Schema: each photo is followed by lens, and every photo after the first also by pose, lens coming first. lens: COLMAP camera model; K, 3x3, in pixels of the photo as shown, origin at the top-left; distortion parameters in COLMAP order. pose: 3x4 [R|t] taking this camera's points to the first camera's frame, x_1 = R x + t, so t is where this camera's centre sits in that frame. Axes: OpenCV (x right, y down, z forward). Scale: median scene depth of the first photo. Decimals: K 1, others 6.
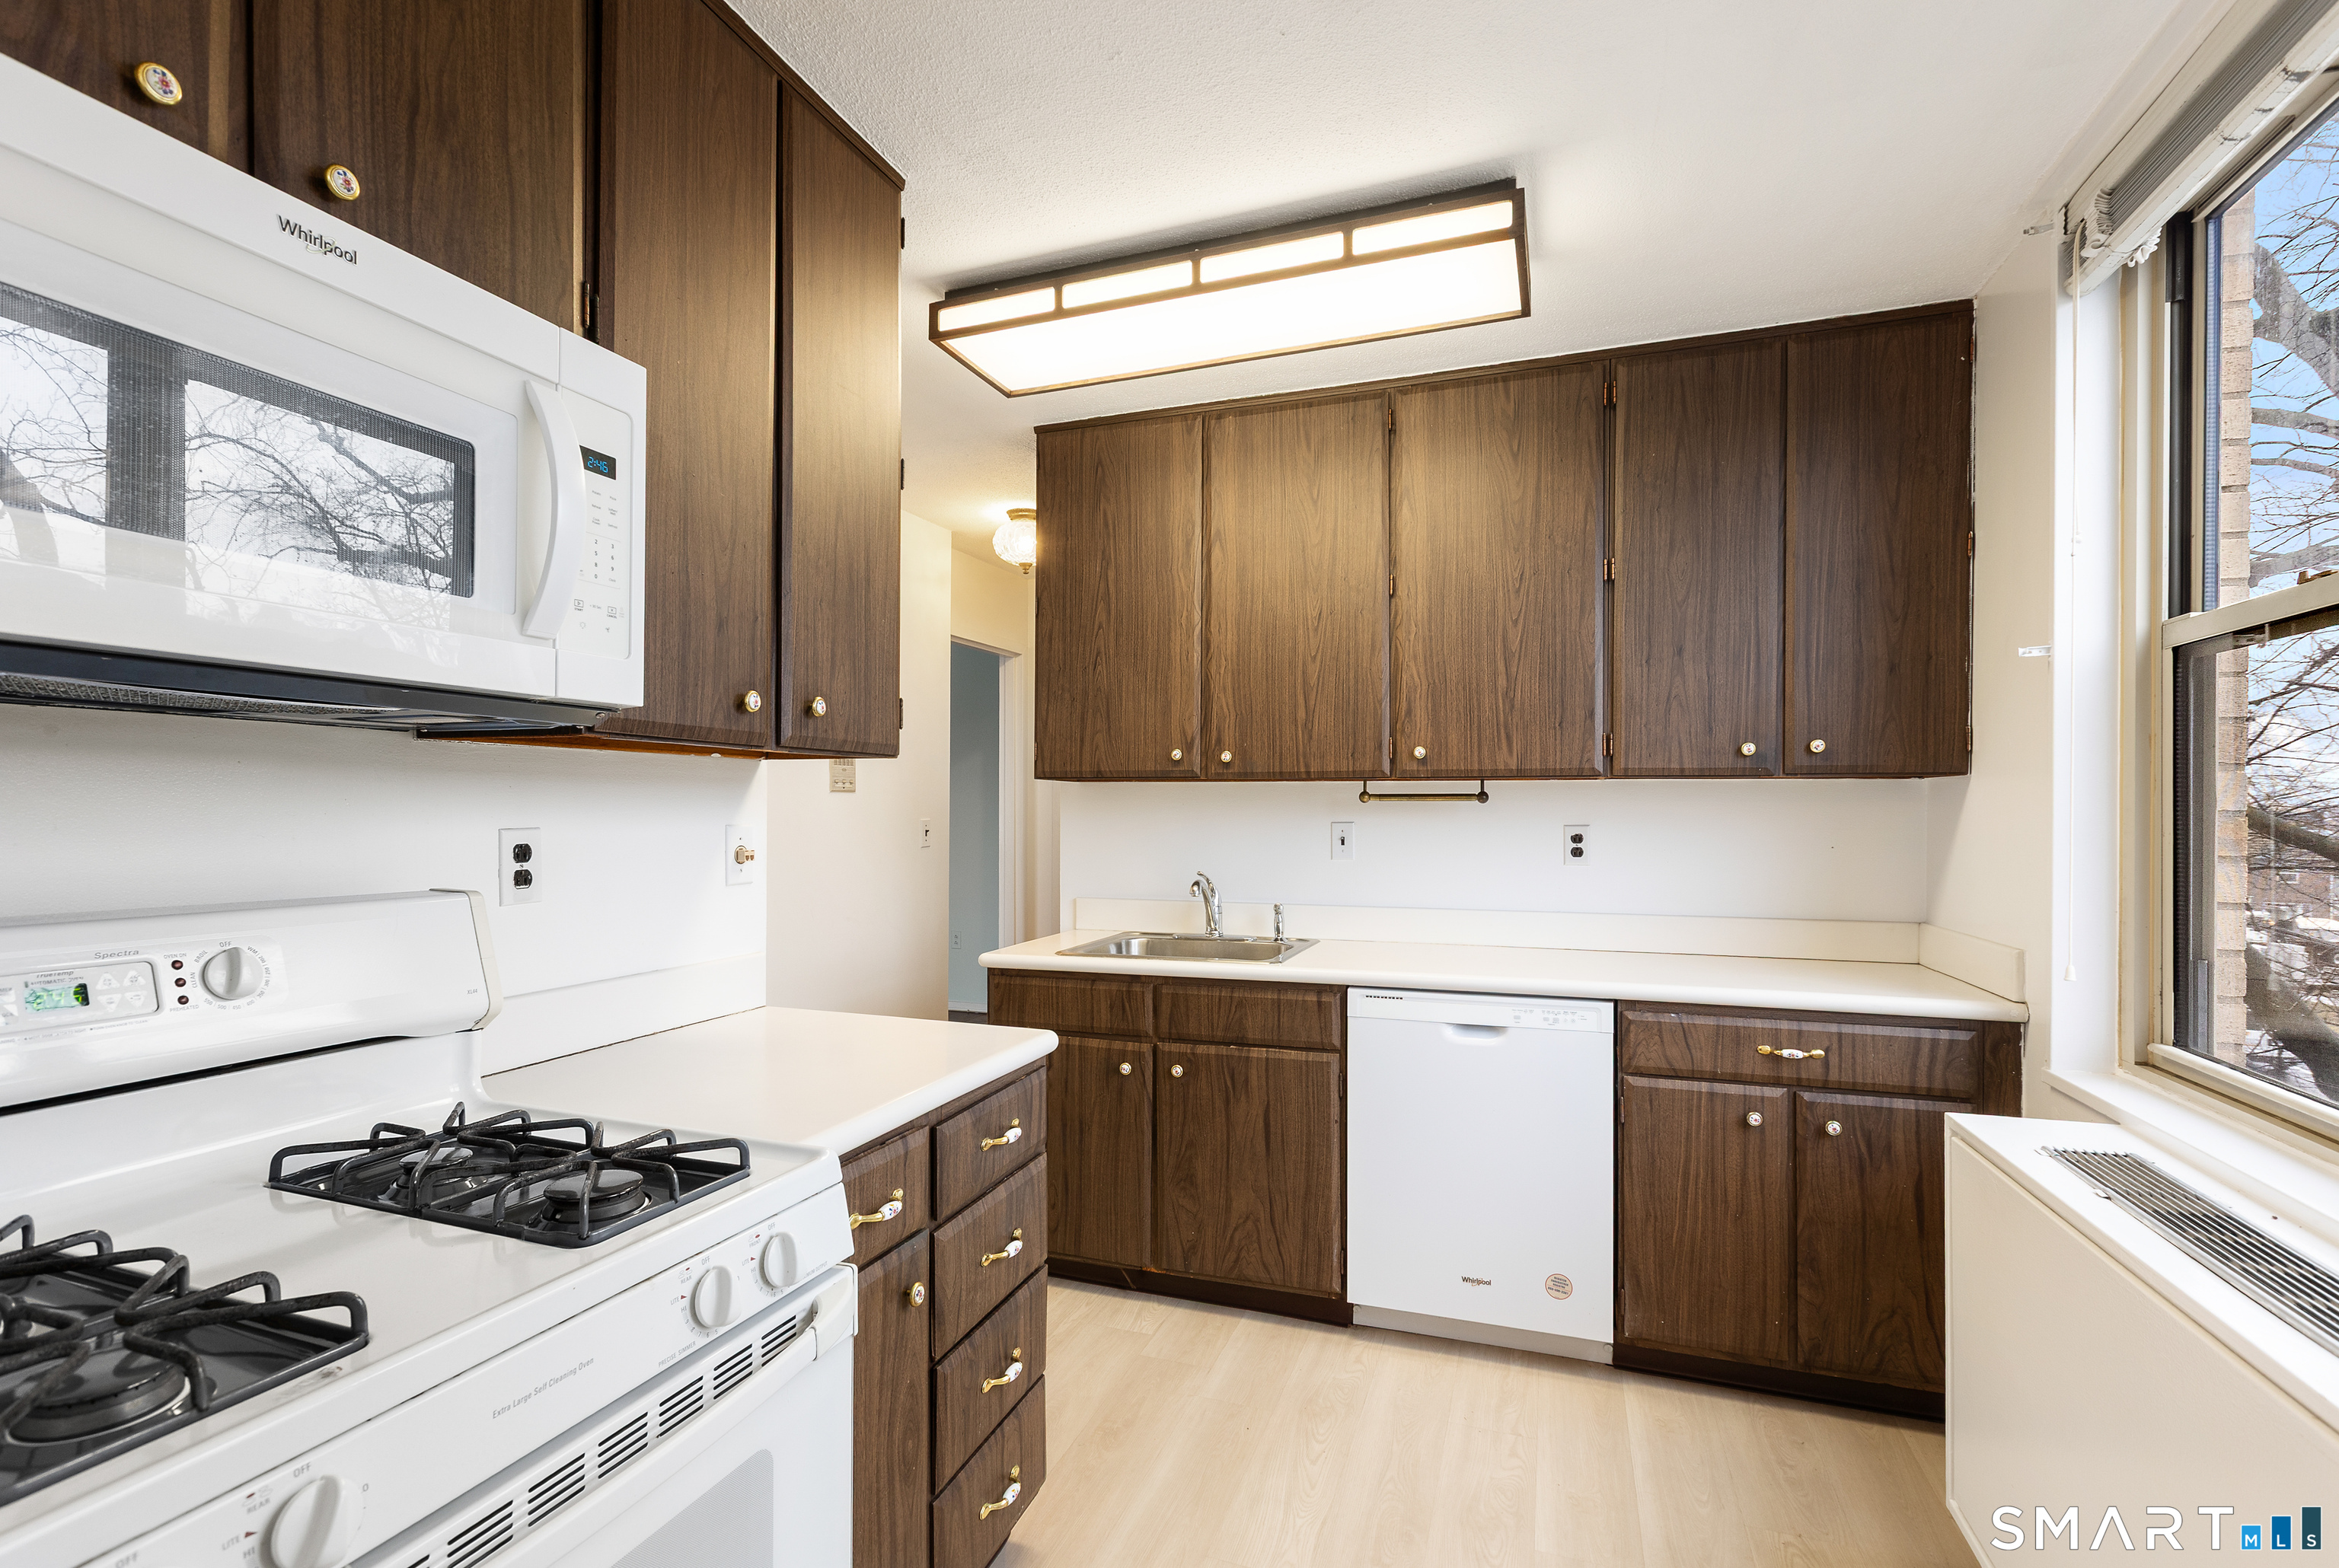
lens RADIAL K [[1064.2, 0, 1159.9], [0, 1064.2, 808.3], [0, 0, 1]] dist [0.000001, -0.000130]
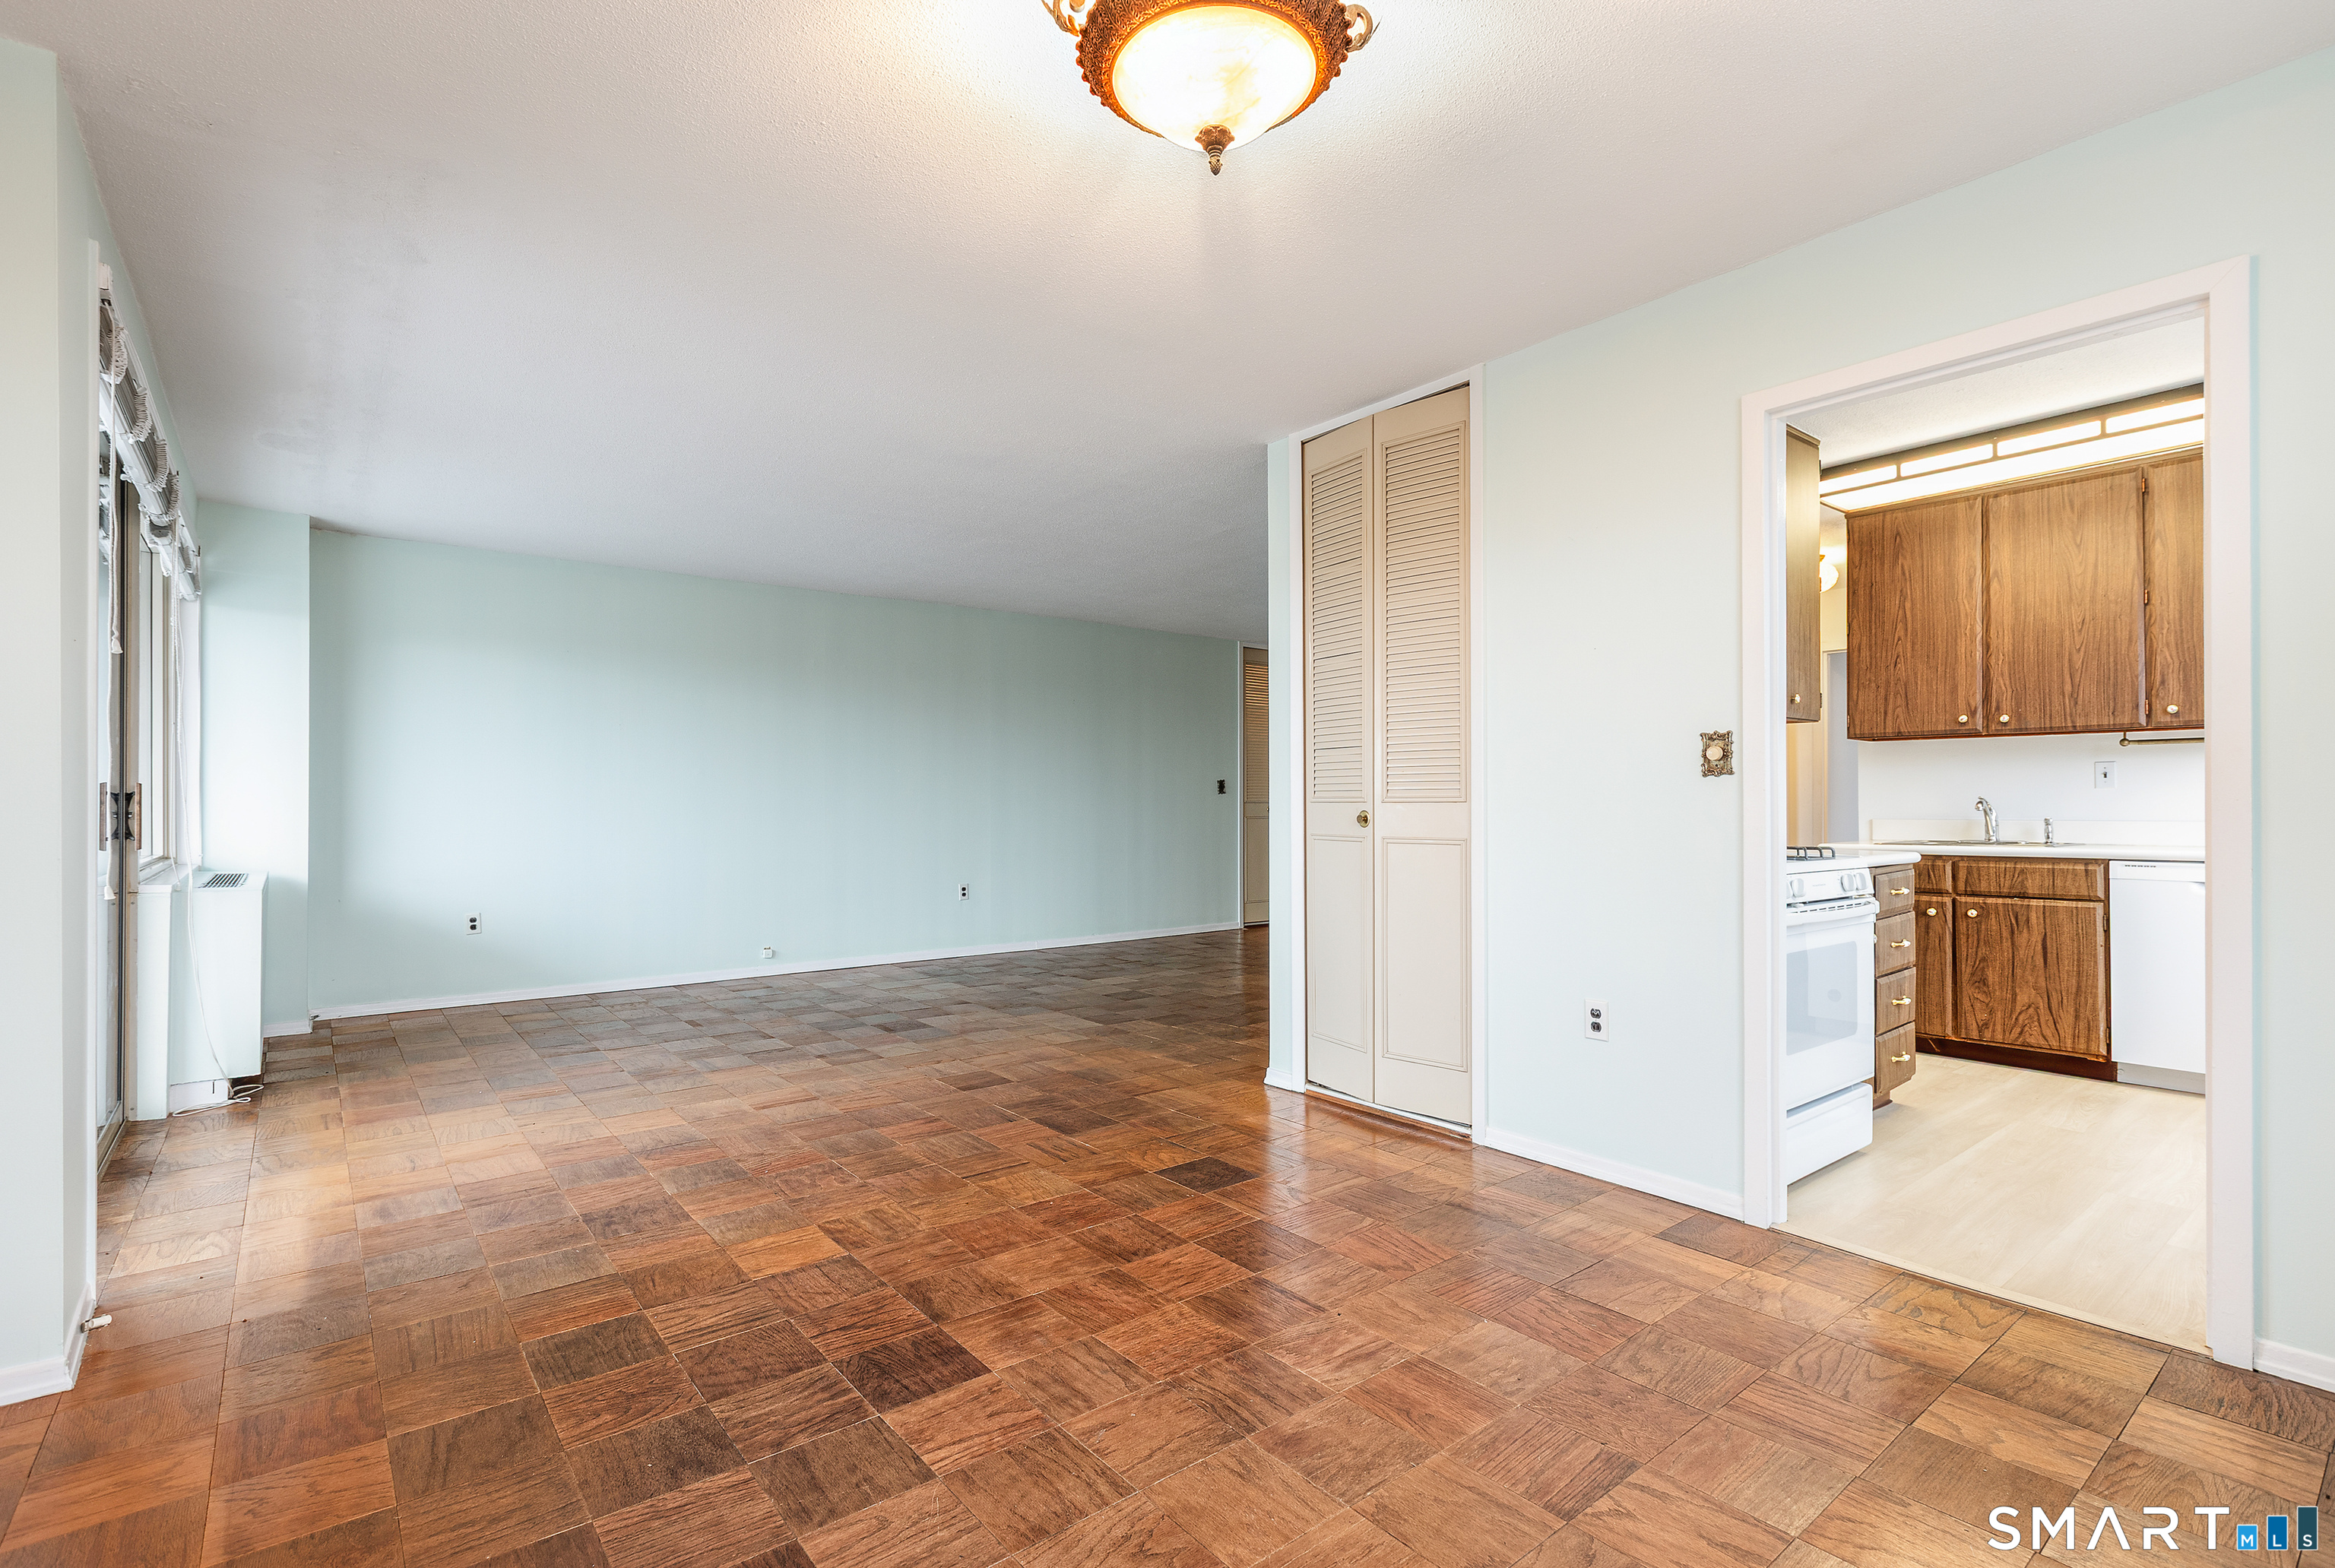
lens RADIAL K [[1062.5, 0, 1173.9], [0, 1062.5, 793.5], [0, 0, 1]] dist [0.000001, -0.000130]
pose [[0.851854, -0.007604, -0.523724, -0.167824], [0.002420, 0.999941, -0.010582, 0.077953], [0.523773, 0.007747, 0.851822, -0.995946]]
